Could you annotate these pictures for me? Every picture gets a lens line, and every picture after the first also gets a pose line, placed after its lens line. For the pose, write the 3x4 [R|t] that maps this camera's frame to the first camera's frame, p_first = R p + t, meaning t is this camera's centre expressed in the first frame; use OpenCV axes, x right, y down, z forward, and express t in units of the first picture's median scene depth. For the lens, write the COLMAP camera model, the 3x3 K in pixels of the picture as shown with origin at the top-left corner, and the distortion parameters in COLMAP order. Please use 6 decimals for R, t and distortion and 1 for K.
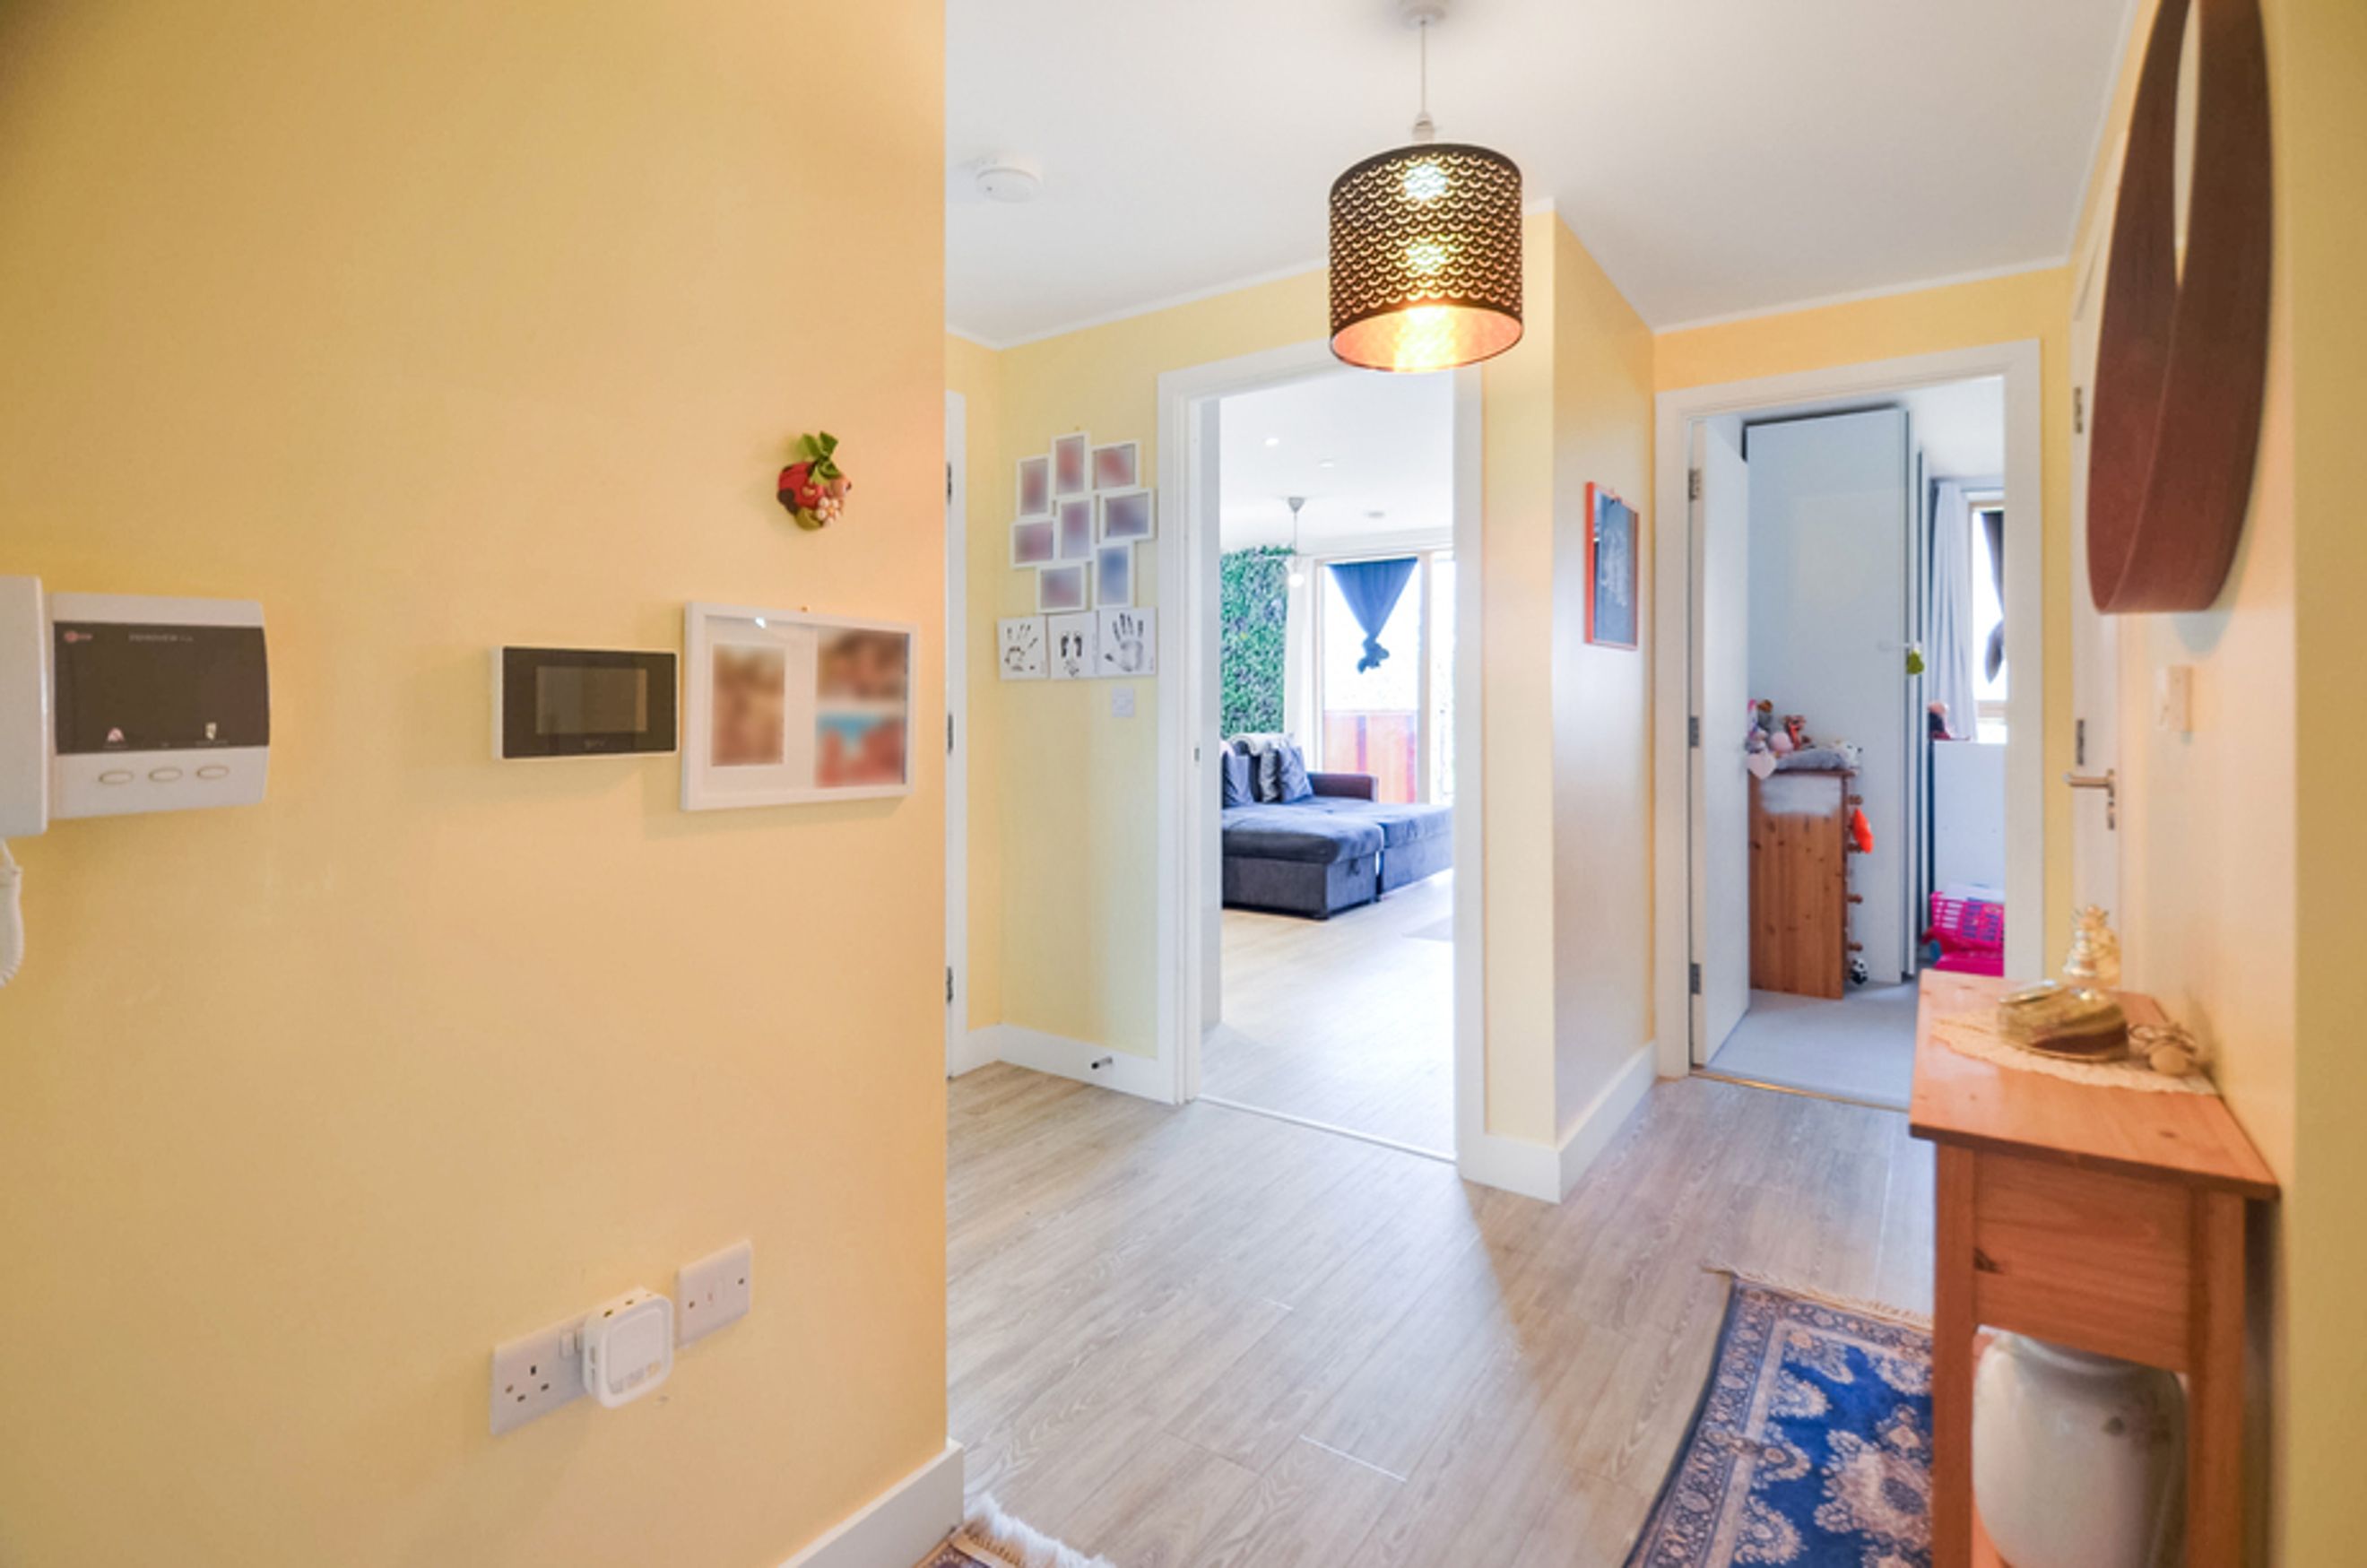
lens RADIAL K [[1112.4, 0, 1225.6], [0, 1112.4, 697.8], [0, 0, 1]] dist [-0.000601, -0.000237]
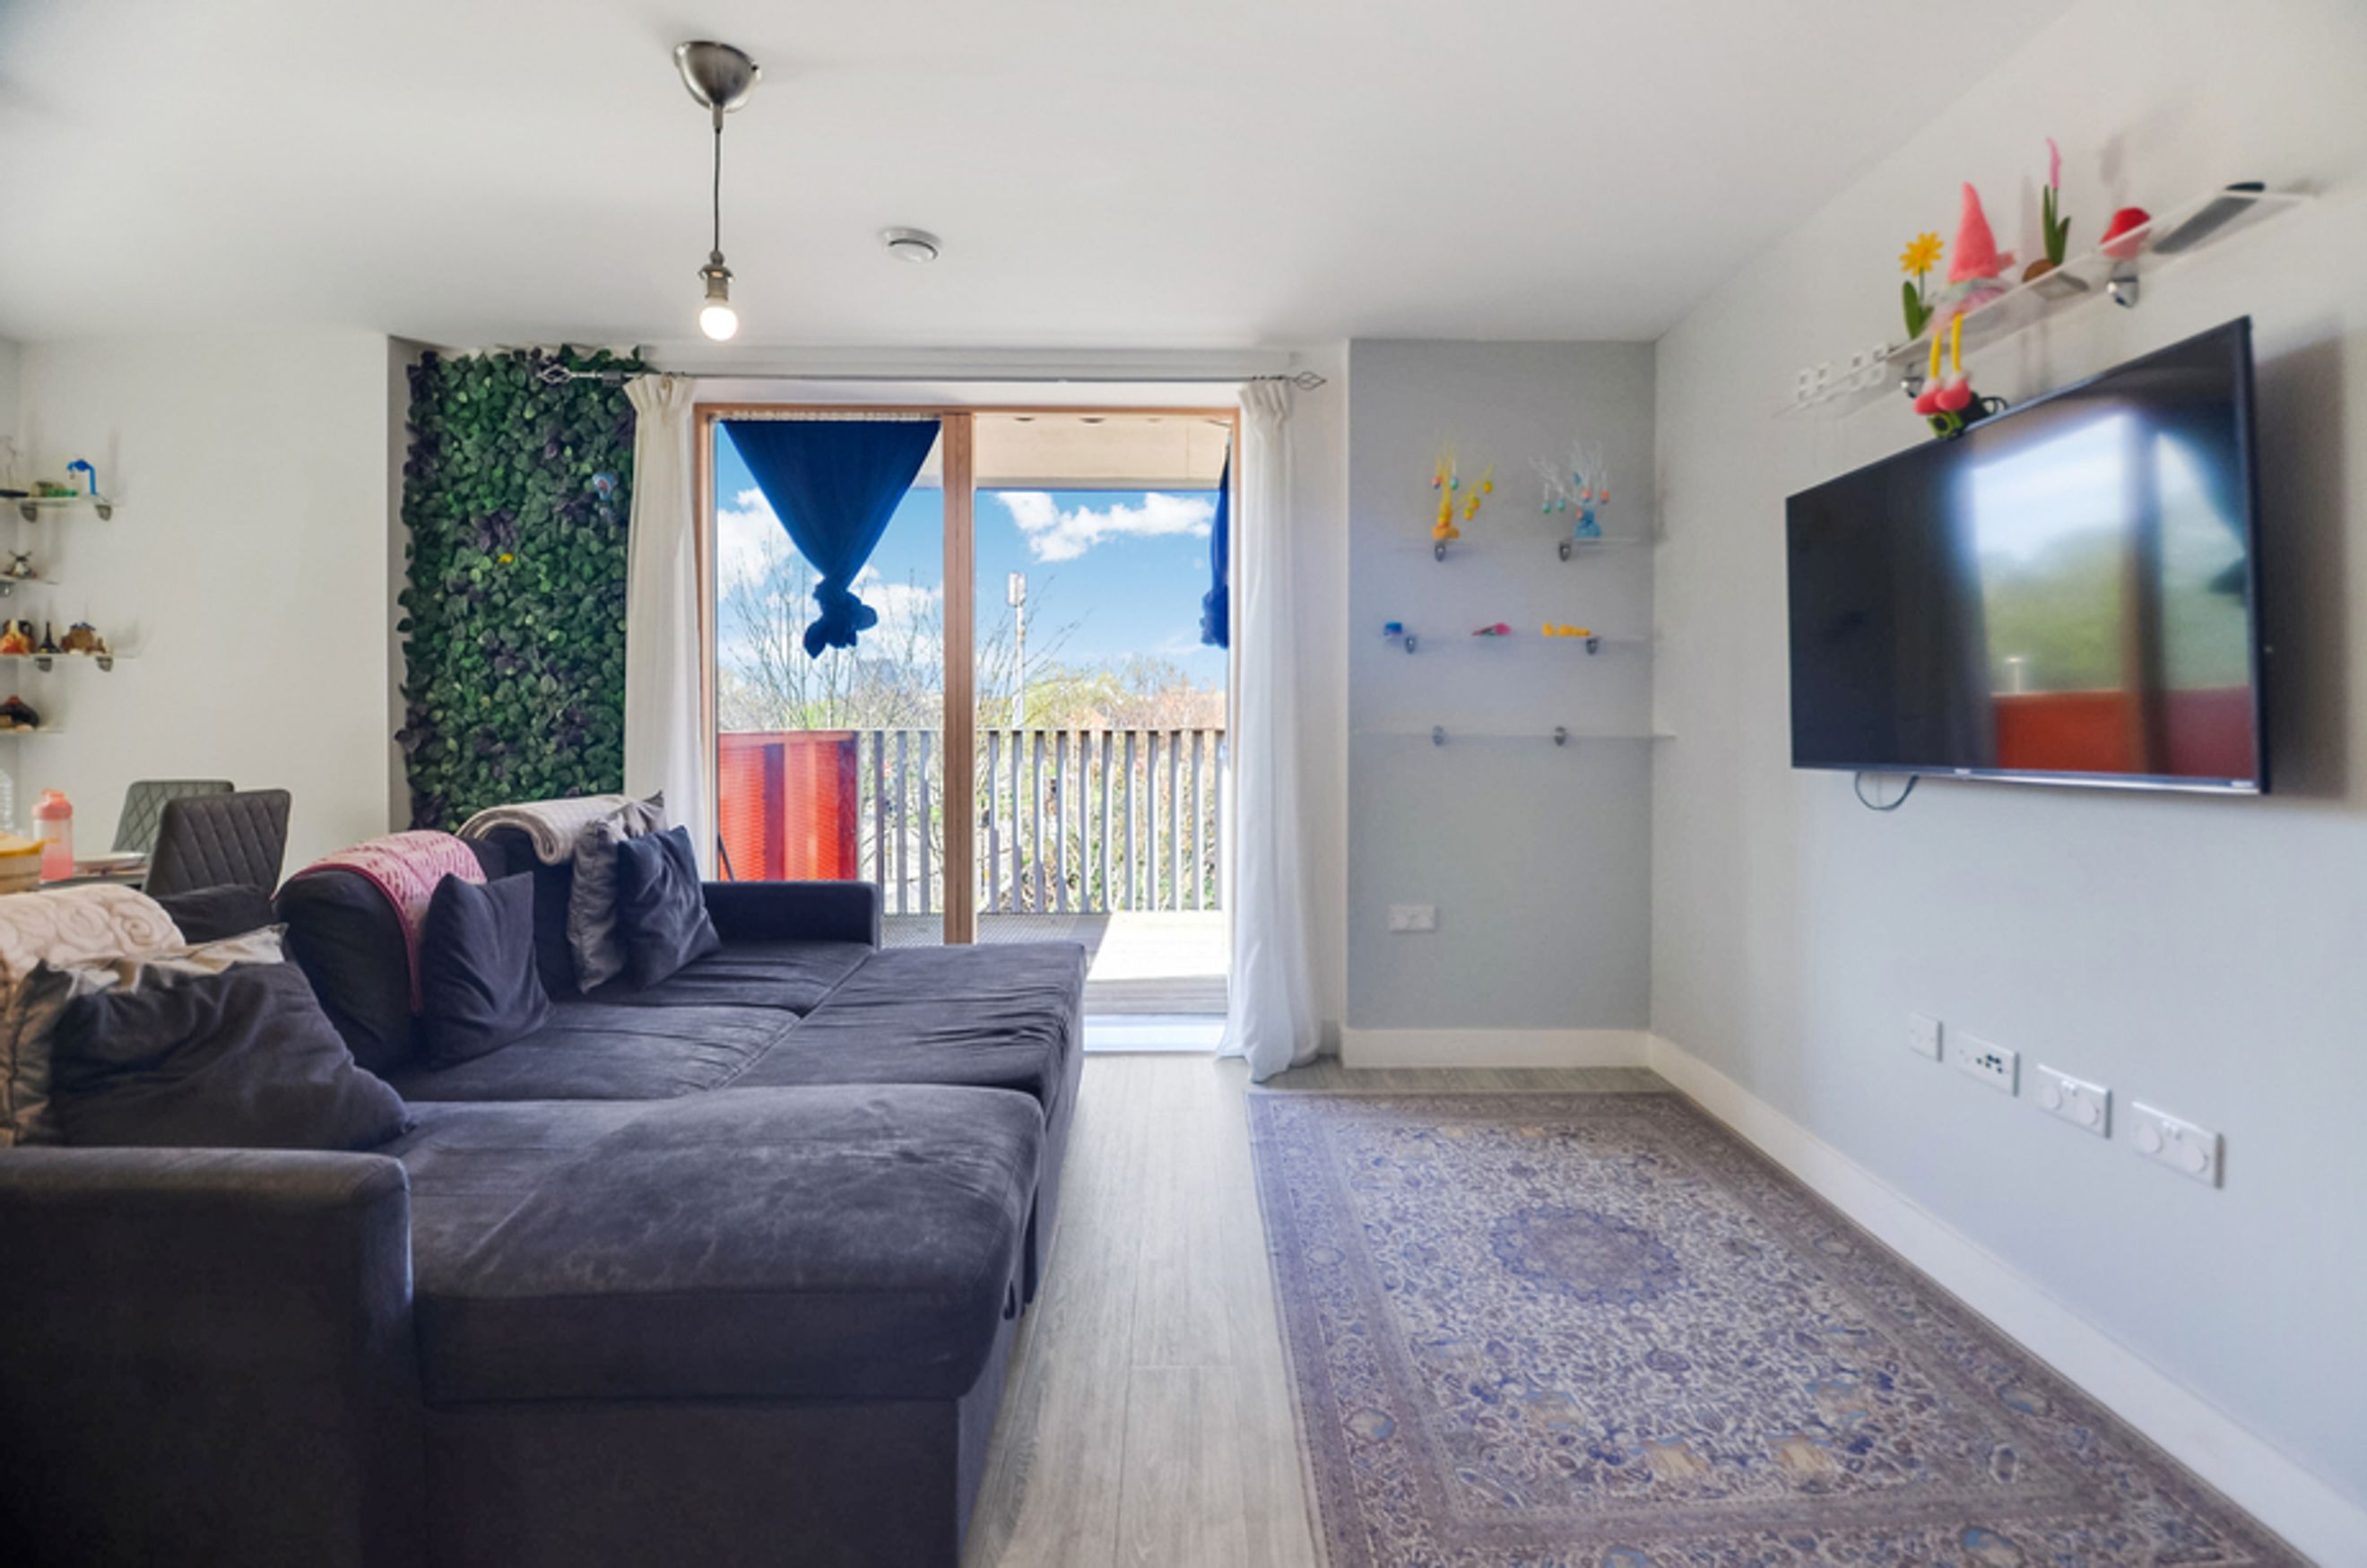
lens RADIAL K [[1039.5, 0, 1214.3], [0, 1039.5, 734.2], [0, 0, 1]] dist [0.012192, -0.019859]
pose [[0.815546, -0.007399, 0.578646, 0.005976], [-0.000659, 0.999906, 0.013714, 0.004669], [-0.578693, -0.011565, 0.815464, 0.540341]]
